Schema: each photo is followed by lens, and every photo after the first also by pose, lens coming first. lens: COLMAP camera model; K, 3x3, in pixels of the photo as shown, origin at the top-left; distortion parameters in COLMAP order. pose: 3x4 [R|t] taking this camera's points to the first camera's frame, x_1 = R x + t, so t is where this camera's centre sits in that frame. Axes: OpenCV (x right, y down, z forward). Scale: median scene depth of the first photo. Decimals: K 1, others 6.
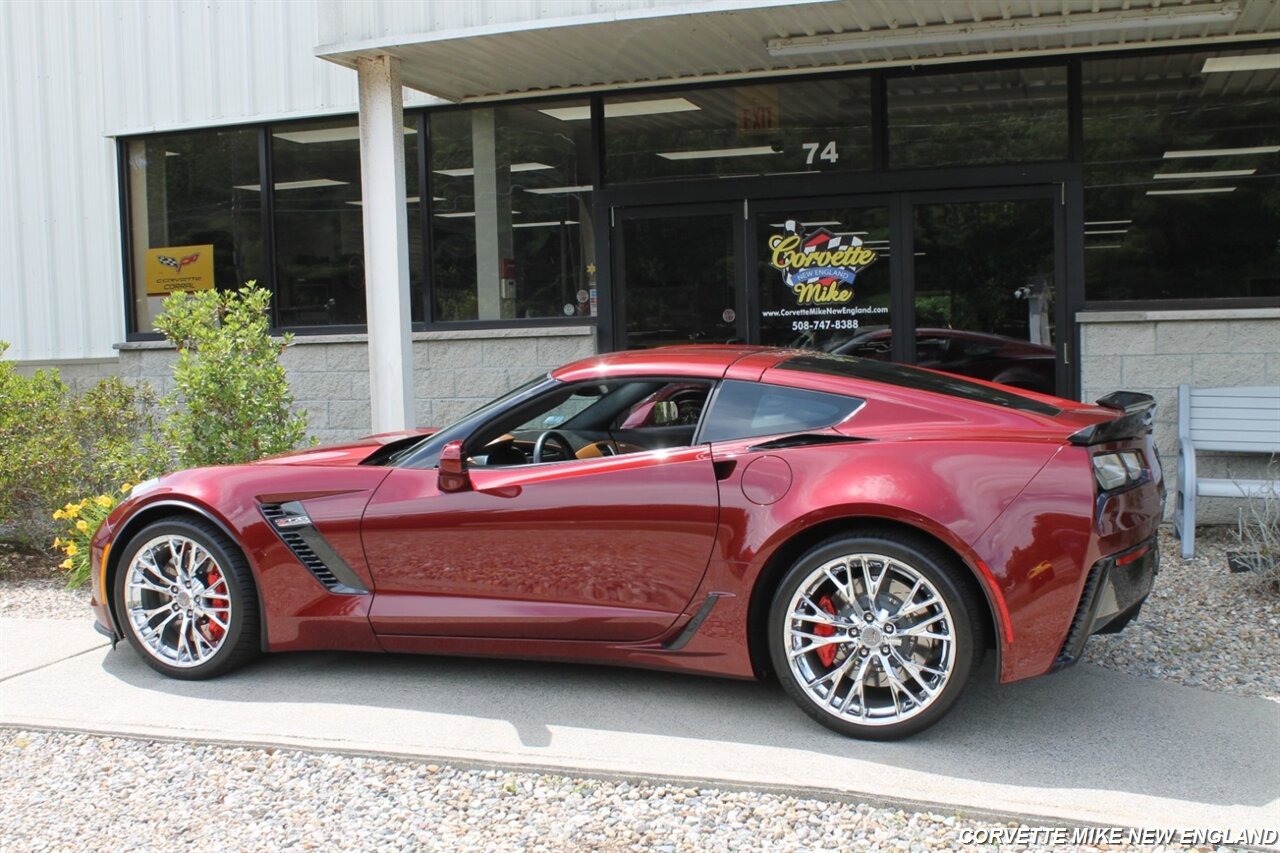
lens RADIAL K [[1399.1, 0, 640.0], [0, 1399.1, 426.5], [0, 0, 1]] dist [-0.118265, 0.156655]
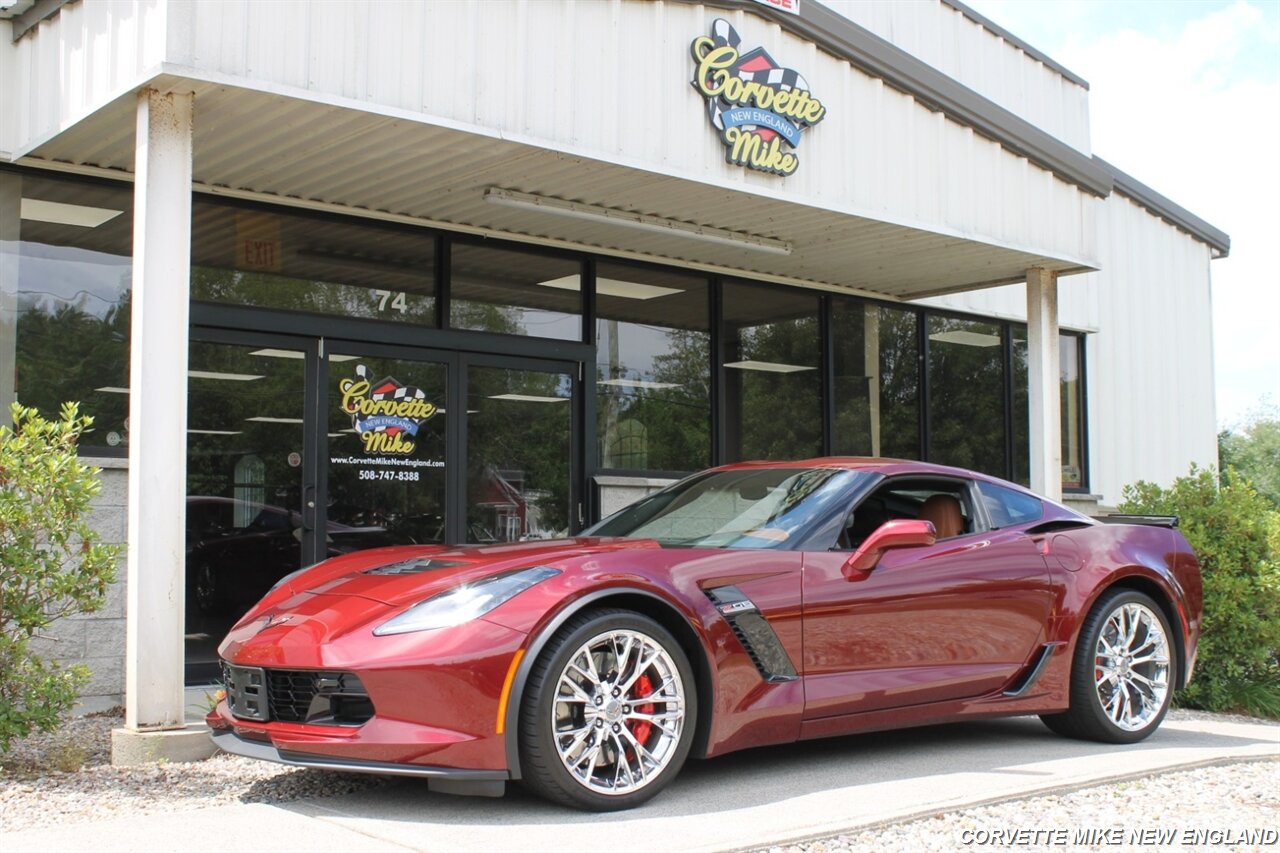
lens RADIAL K [[1500.8, 0, 640.0], [0, 1500.8, 426.5], [0, 0, 1]] dist [-0.084547, 0.078242]
pose [[0.531074, 0.096204, 0.841846, -0.737833], [0.048108, 0.988507, -0.143313, 0.058083], [-0.845959, 0.116609, 0.520342, 0.339349]]
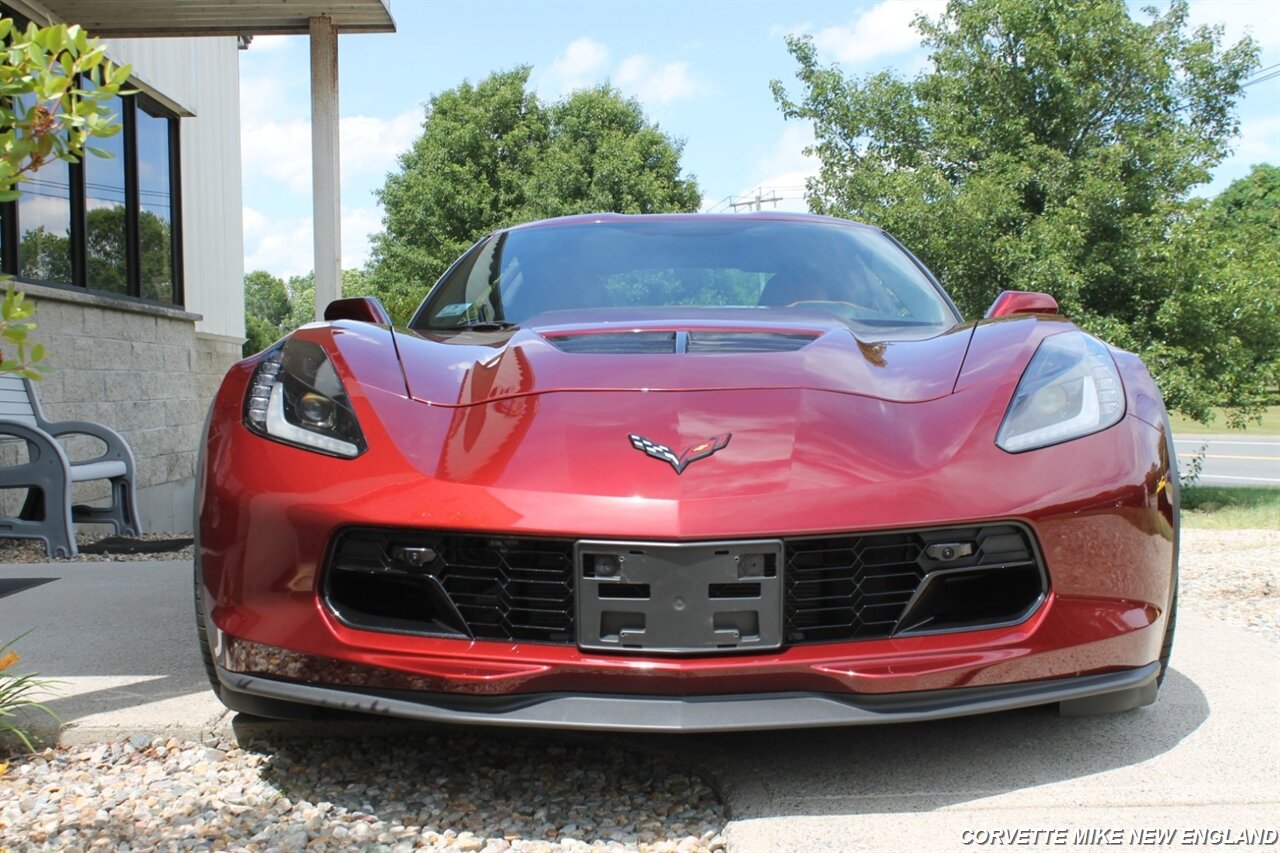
lens RADIAL K [[1625.9, 0, 640.0], [0, 1625.9, 426.5], [0, 0, 1]] dist [-0.110985, 0.277674]
pose [[-0.330868, 0.012689, 0.943592, -0.585339], [0.100663, 0.994679, 0.021921, 0.029199], [-0.938293, 0.102238, -0.330384, 0.931123]]
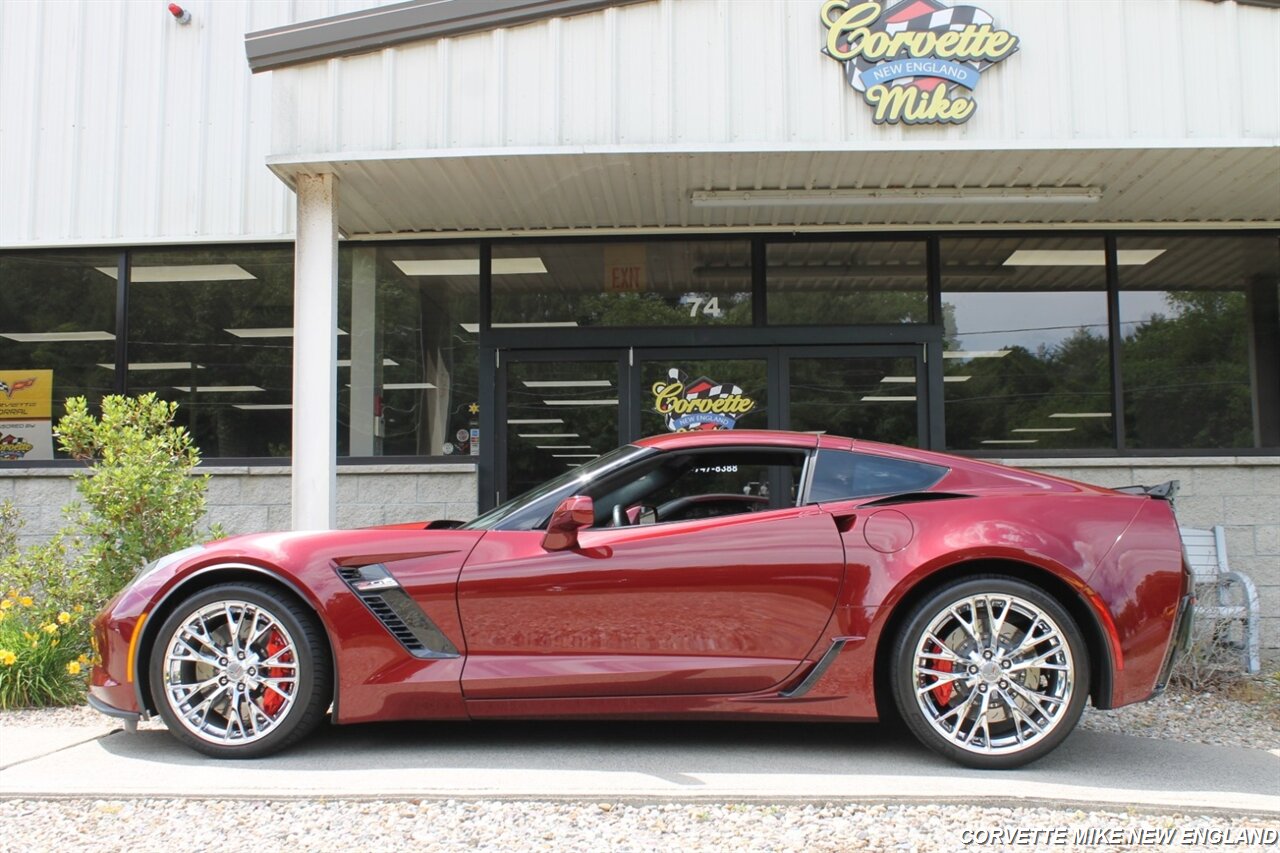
lens RADIAL K [[1399.1, 0, 640.0], [0, 1399.1, 426.5], [0, 0, 1]] dist [-0.118265, 0.156655]
pose [[0.963840, 0.046191, 0.262447, -0.216407], [-0.002878, 0.986610, -0.163074, 0.076641], [-0.266465, 0.156422, 0.951067, 0.006152]]
